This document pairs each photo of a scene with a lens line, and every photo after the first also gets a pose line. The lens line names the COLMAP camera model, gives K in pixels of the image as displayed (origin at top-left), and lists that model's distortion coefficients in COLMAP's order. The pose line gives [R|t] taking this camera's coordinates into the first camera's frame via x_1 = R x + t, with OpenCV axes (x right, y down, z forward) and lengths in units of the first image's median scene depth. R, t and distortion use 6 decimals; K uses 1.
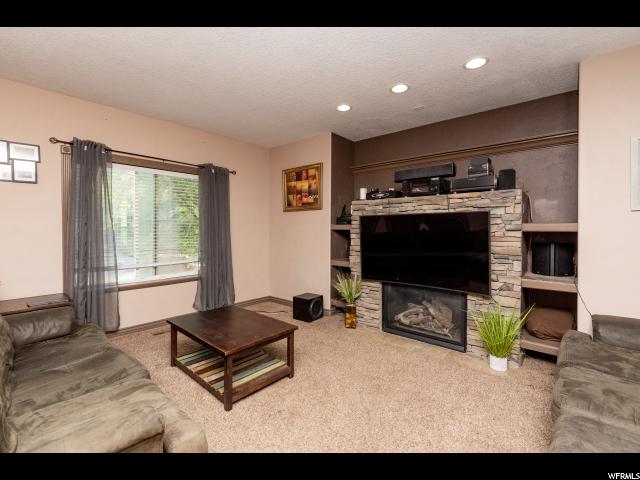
lens RADIAL K [[285.1, 0, 320.0], [0, 285.1, 231.5], [0, 0, 1]] dist [-0.000350, -0.000156]
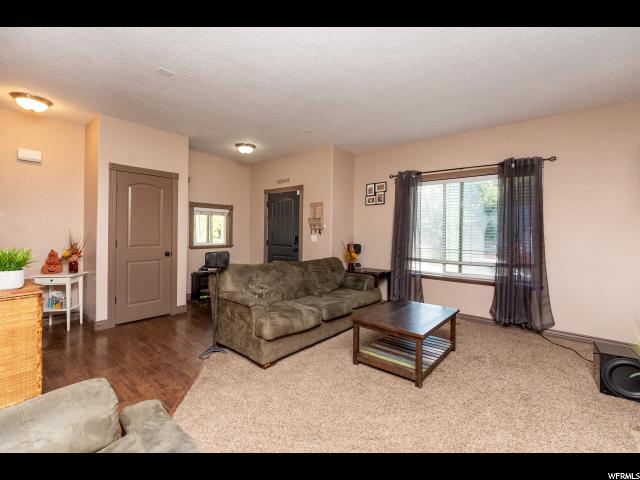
lens RADIAL K [[287.6, 0, 320.0], [0, 287.6, 240.0], [0, 0, 1]] dist [0.000662, -0.000371]
pose [[0.028675, 0.025517, -0.999263, 0.563492], [-0.025297, 0.999372, 0.024794, 0.010791], [0.999269, 0.024568, 0.029302, 0.437514]]
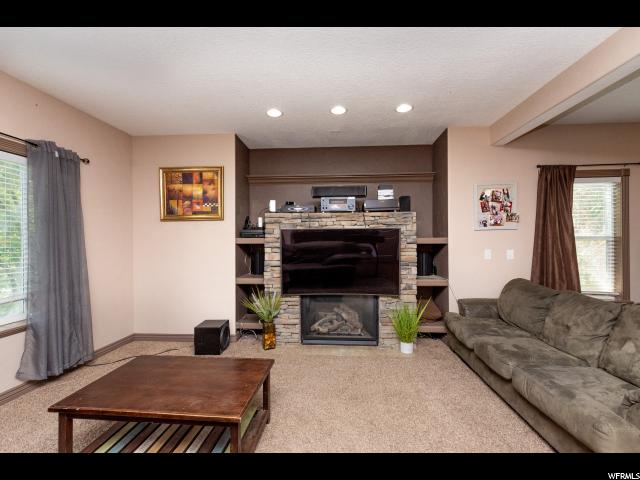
lens RADIAL K [[287.6, 0, 320.0], [0, 287.6, 240.0], [0, 0, 1]] dist [0.000662, -0.000371]
pose [[0.793868, -0.006804, 0.608052, -0.339400], [0.010819, 0.999937, -0.002936, -0.014306], [-0.607994, 0.008909, 0.793892, 0.151876]]
